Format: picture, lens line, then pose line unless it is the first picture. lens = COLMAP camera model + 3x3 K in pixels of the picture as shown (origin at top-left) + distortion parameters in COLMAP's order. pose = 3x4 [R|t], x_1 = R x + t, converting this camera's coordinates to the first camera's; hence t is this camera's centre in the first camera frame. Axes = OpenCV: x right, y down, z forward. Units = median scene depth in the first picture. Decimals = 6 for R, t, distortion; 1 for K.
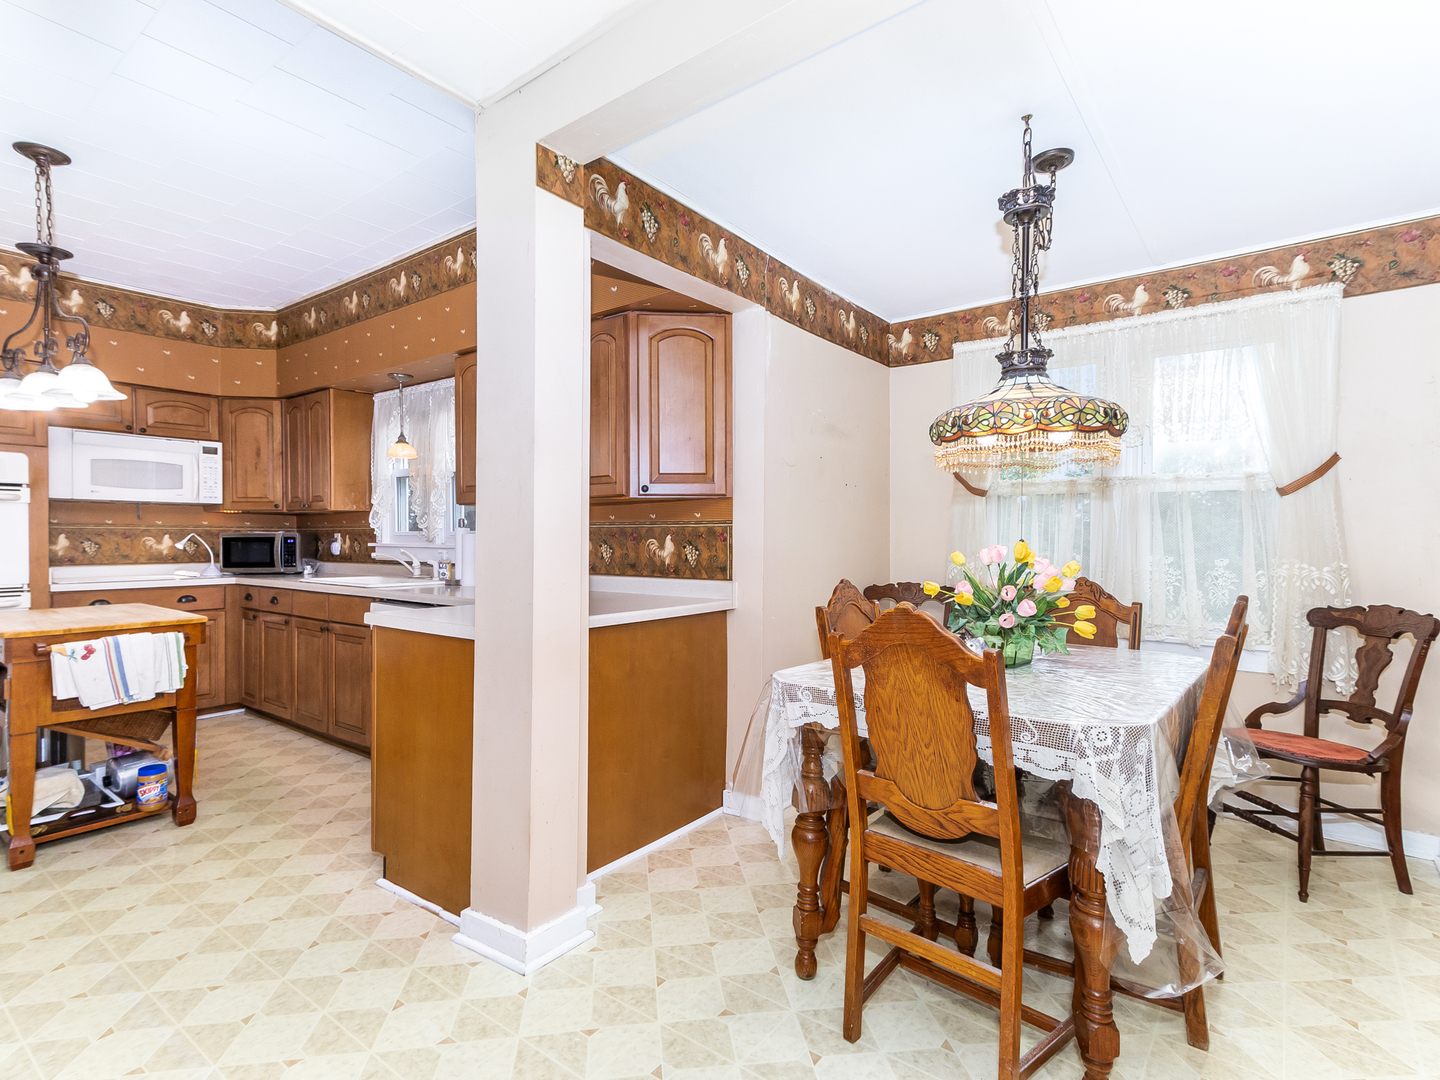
lens RADIAL K [[734.6, 0, 704.2], [0, 734.6, 544.6], [0, 0, 1]] dist [0.025002, -0.001649]
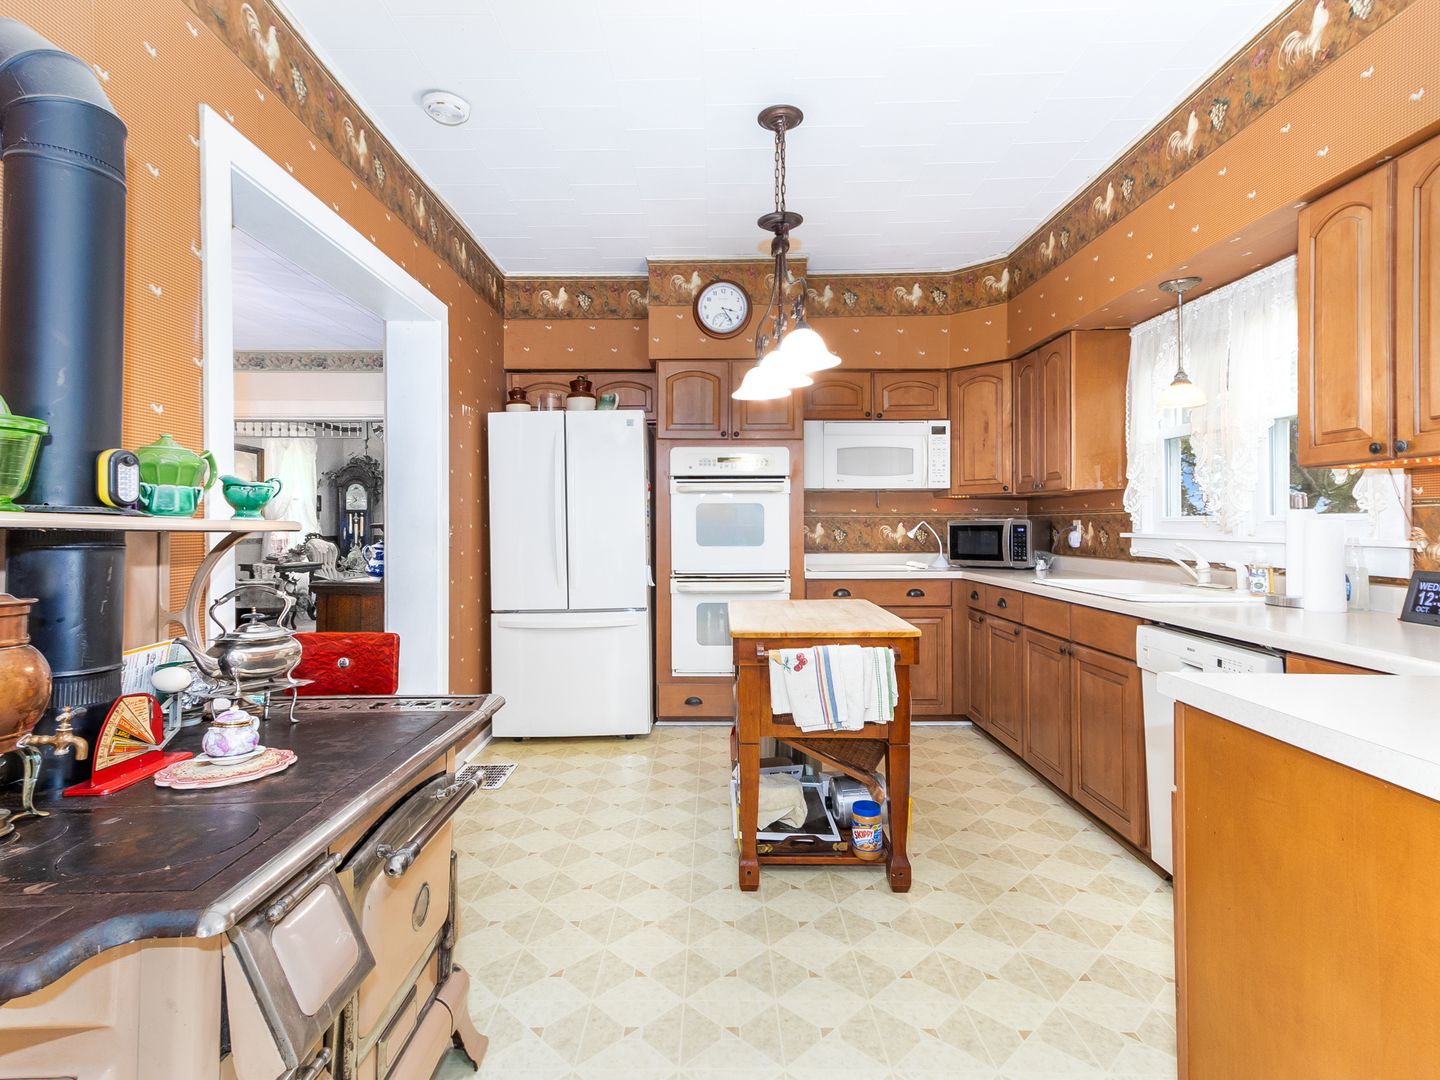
lens RADIAL K [[734.6, 0, 708.3], [0, 734.6, 529.9], [0, 0, 1]] dist [0.025002, -0.001649]
pose [[0.615127, 0.002297, -0.788425, -0.139005], [-0.003094, 0.999995, 0.000500, -0.004589], [0.788422, 0.002132, 0.615131, 0.244205]]
